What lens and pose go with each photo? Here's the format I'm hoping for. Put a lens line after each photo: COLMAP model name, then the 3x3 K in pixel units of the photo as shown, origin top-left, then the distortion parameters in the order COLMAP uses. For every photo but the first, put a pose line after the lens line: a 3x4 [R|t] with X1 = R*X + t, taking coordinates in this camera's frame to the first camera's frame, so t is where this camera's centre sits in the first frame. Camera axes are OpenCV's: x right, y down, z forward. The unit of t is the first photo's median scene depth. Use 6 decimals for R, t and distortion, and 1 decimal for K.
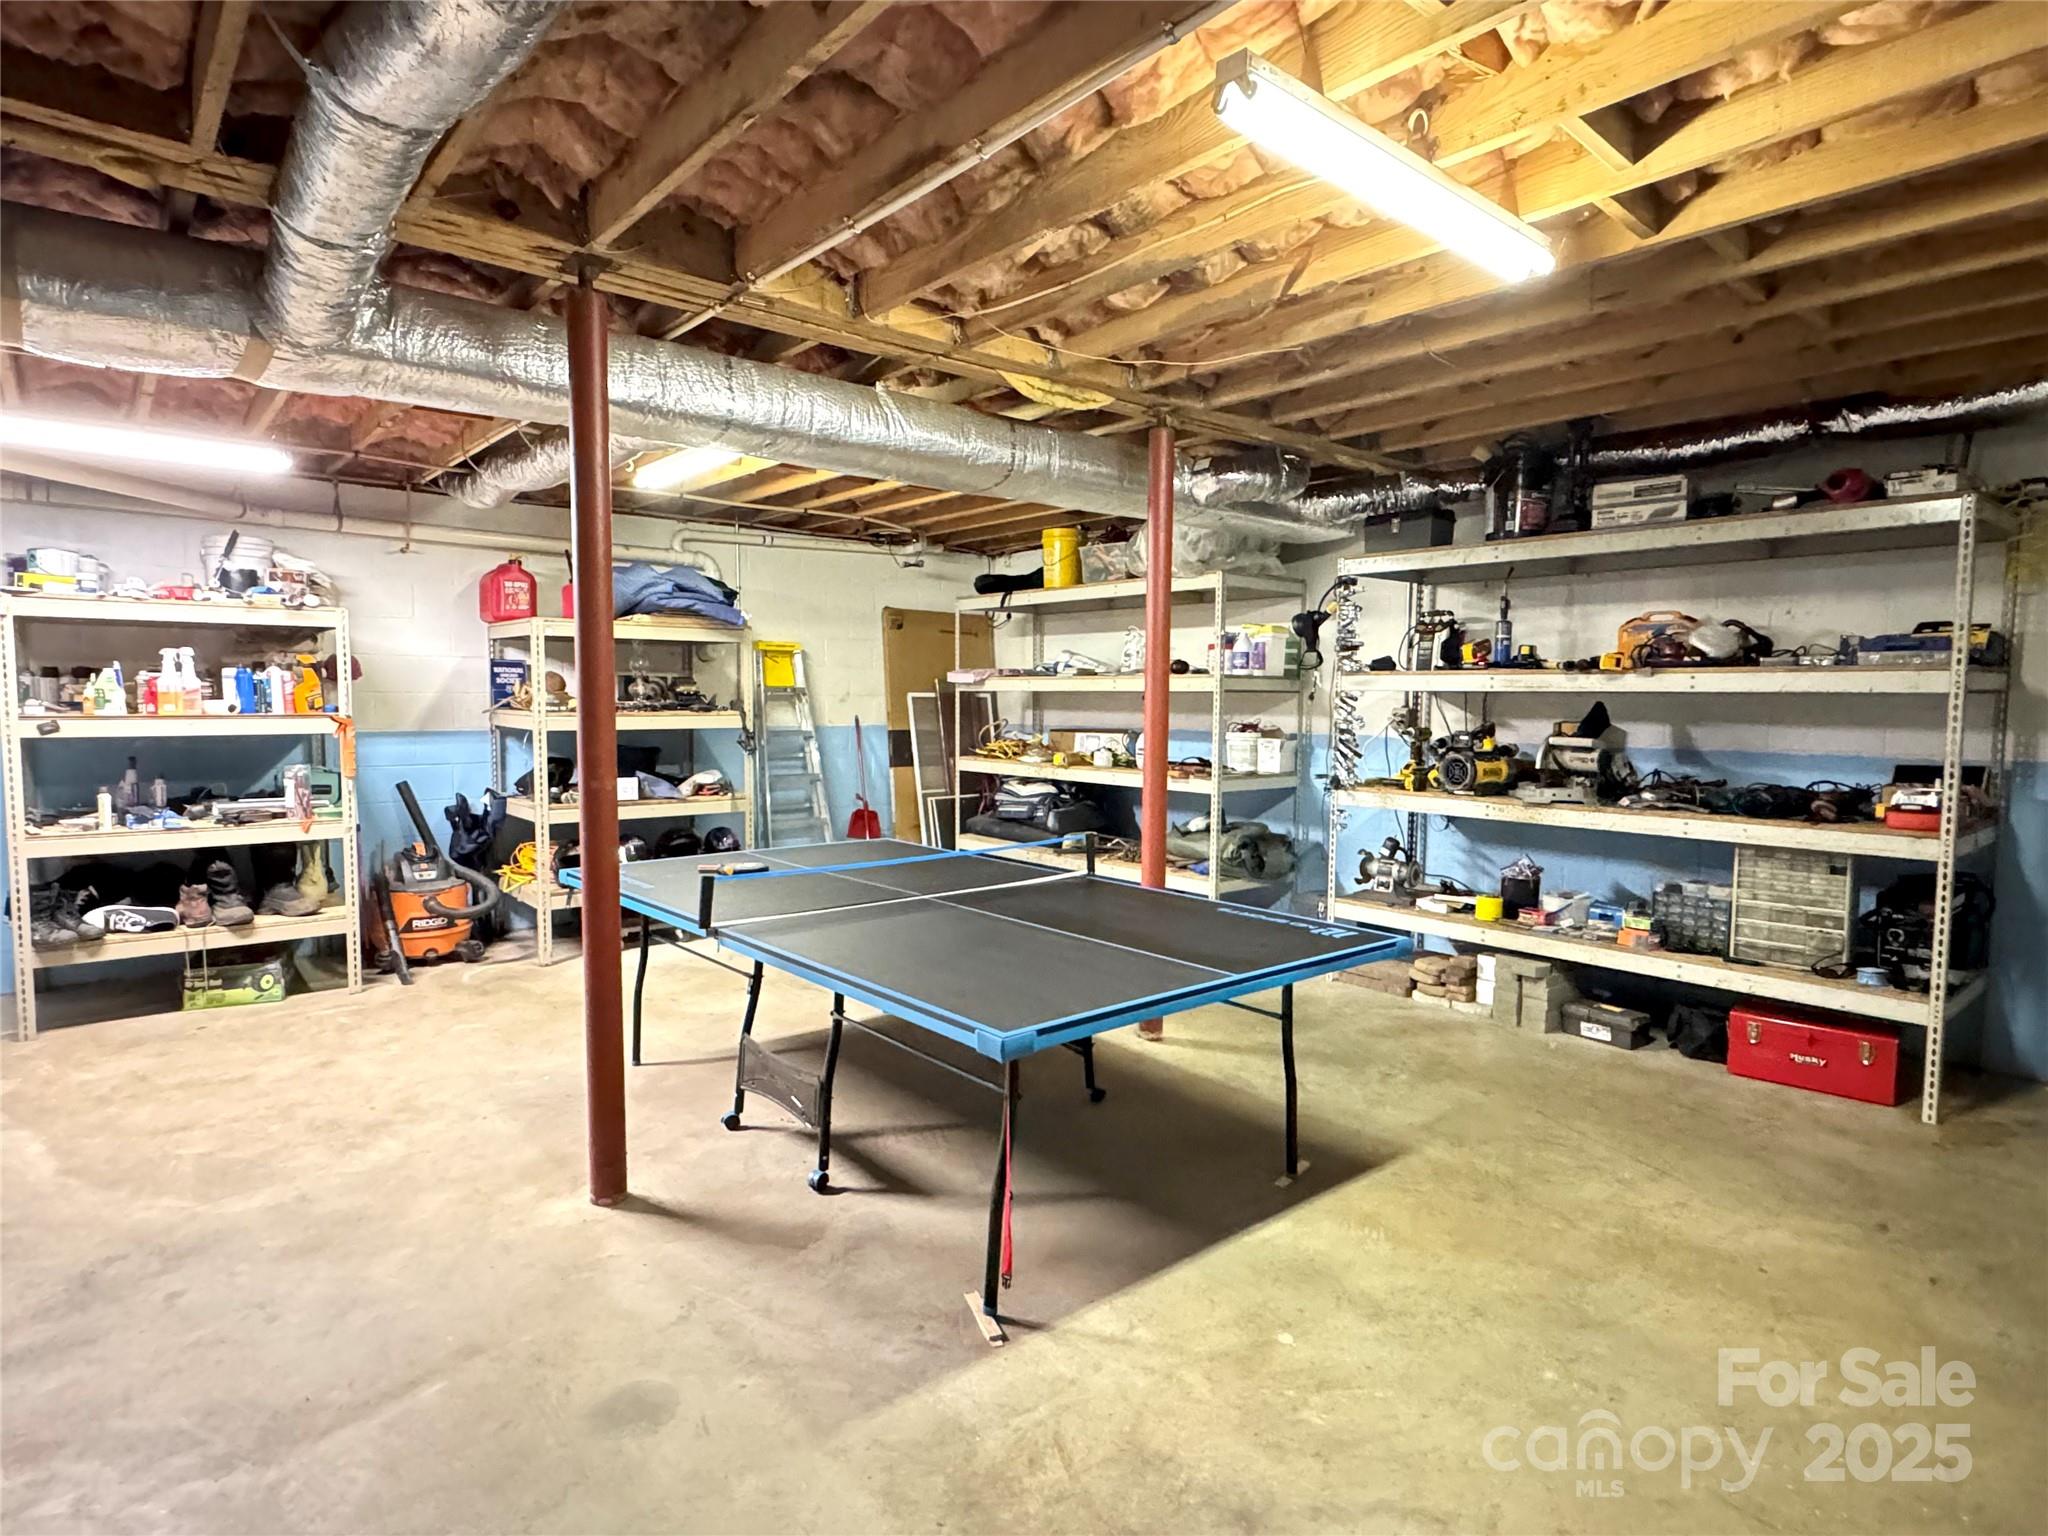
lens RADIAL K [[1105.6, 0, 1022.0], [0, 1105.6, 767.6], [0, 0, 1]] dist [-0.004881, 0.000226]
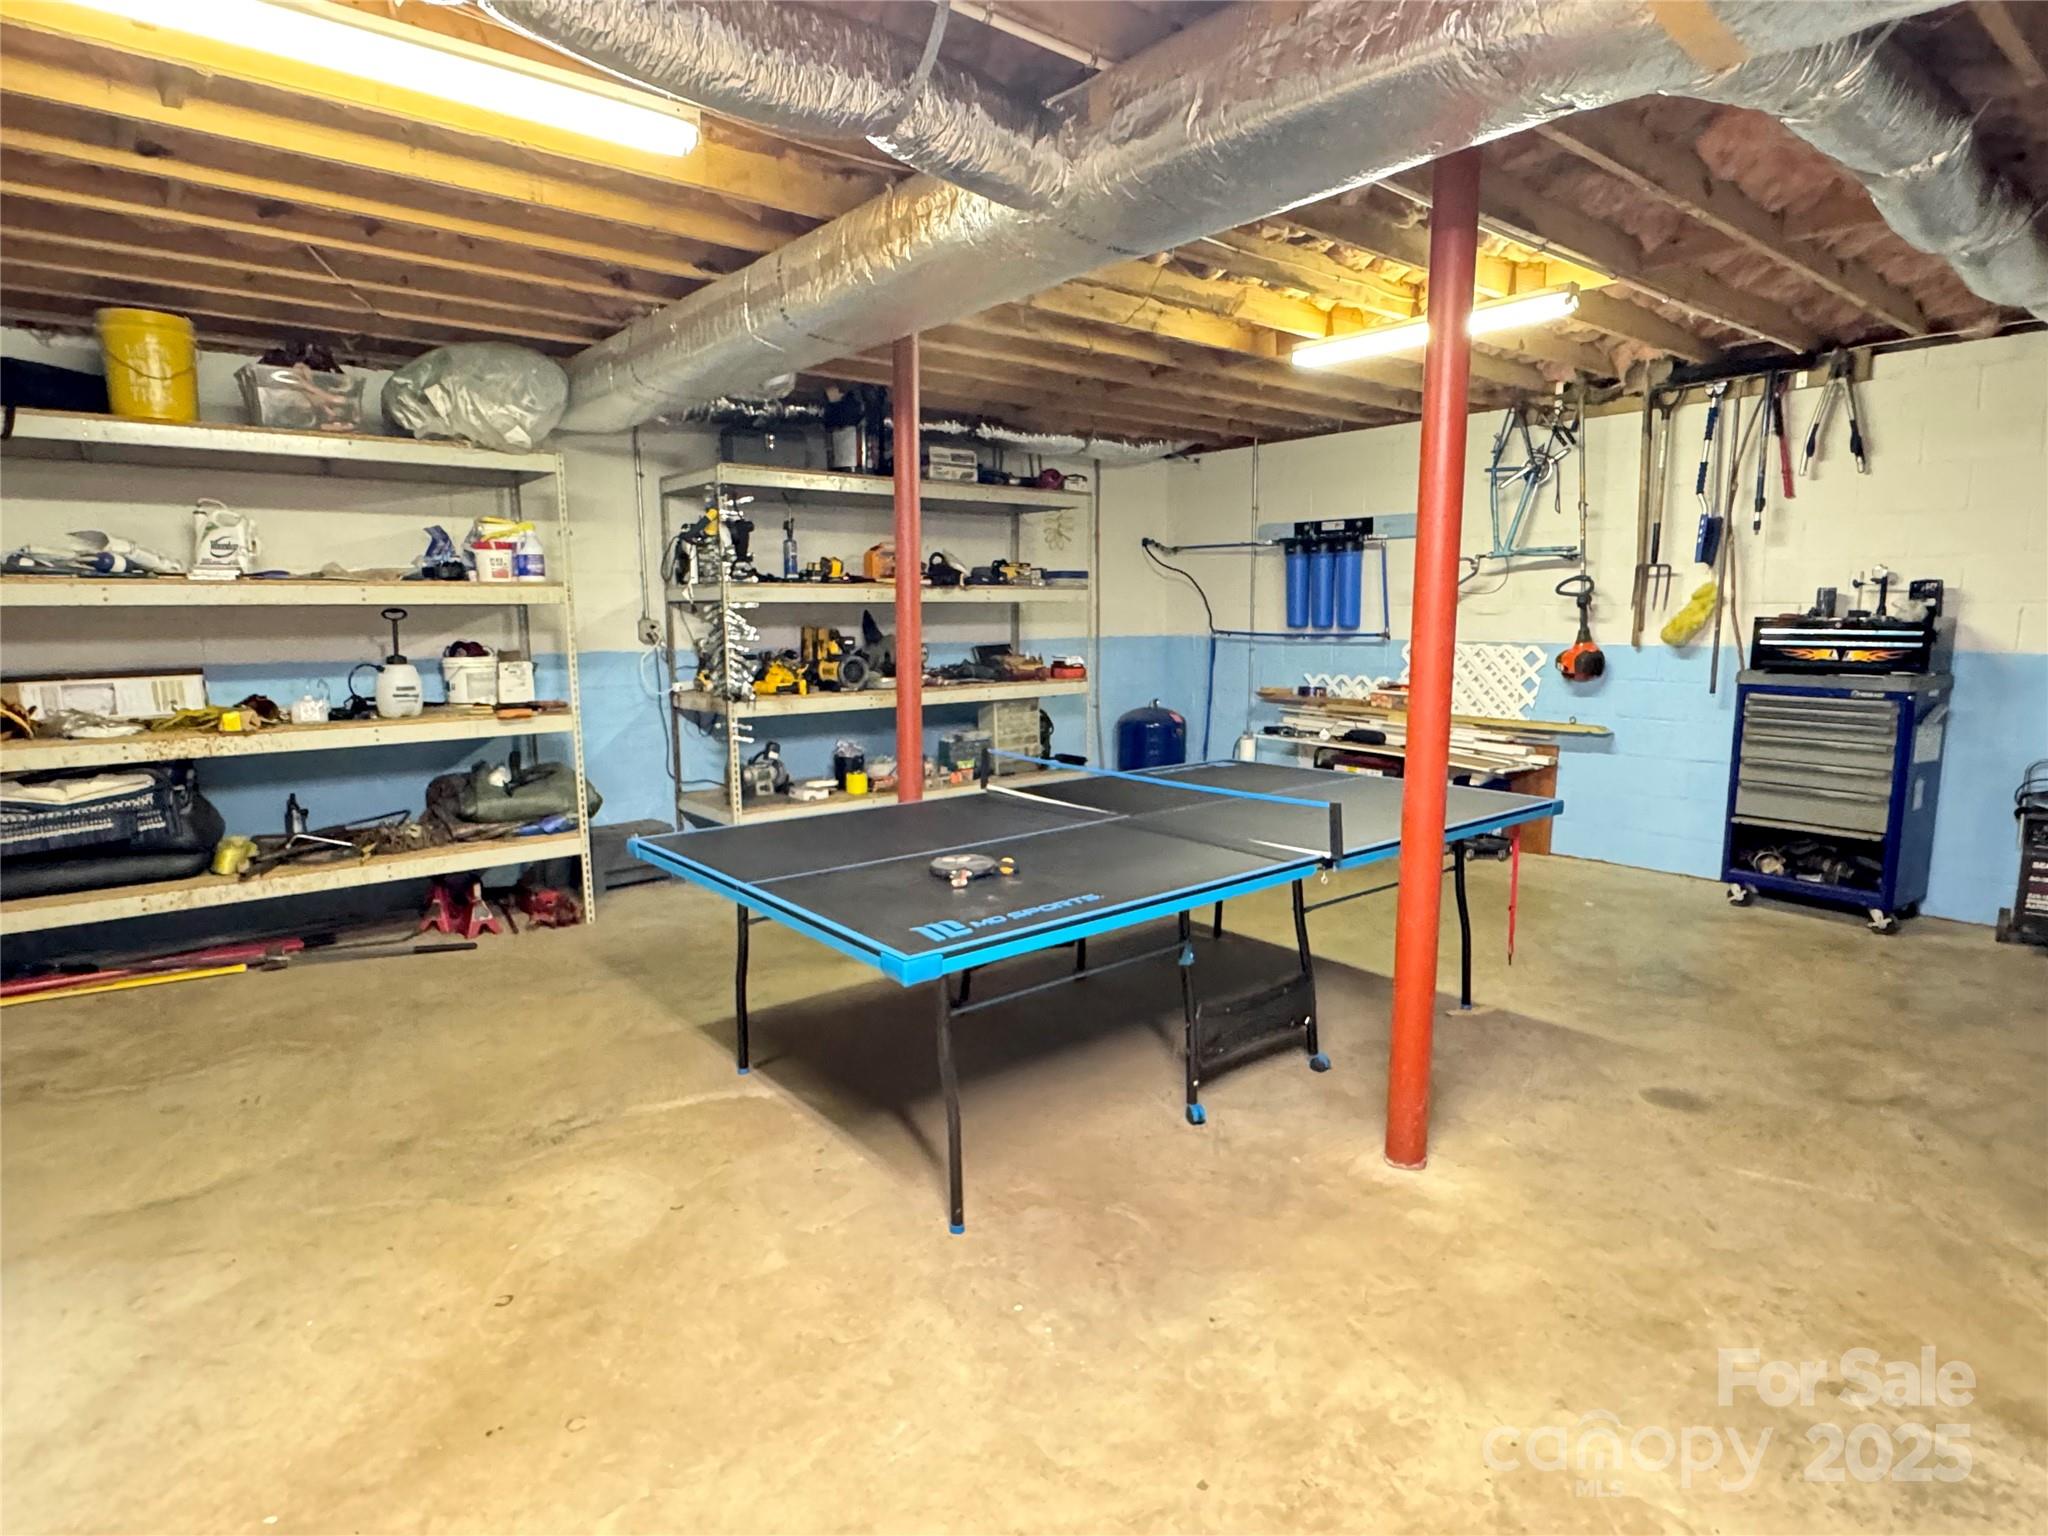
lens RADIAL K [[1105.6, 0, 1021.8], [0, 1105.6, 767.5], [0, 0, 1]] dist [-0.004881, 0.000226]
pose [[0.019974, -0.148984, 0.988638, -0.927388], [0.073768, 0.986360, 0.147150, -0.066404], [-0.997075, 0.069990, 0.030692, 0.952101]]
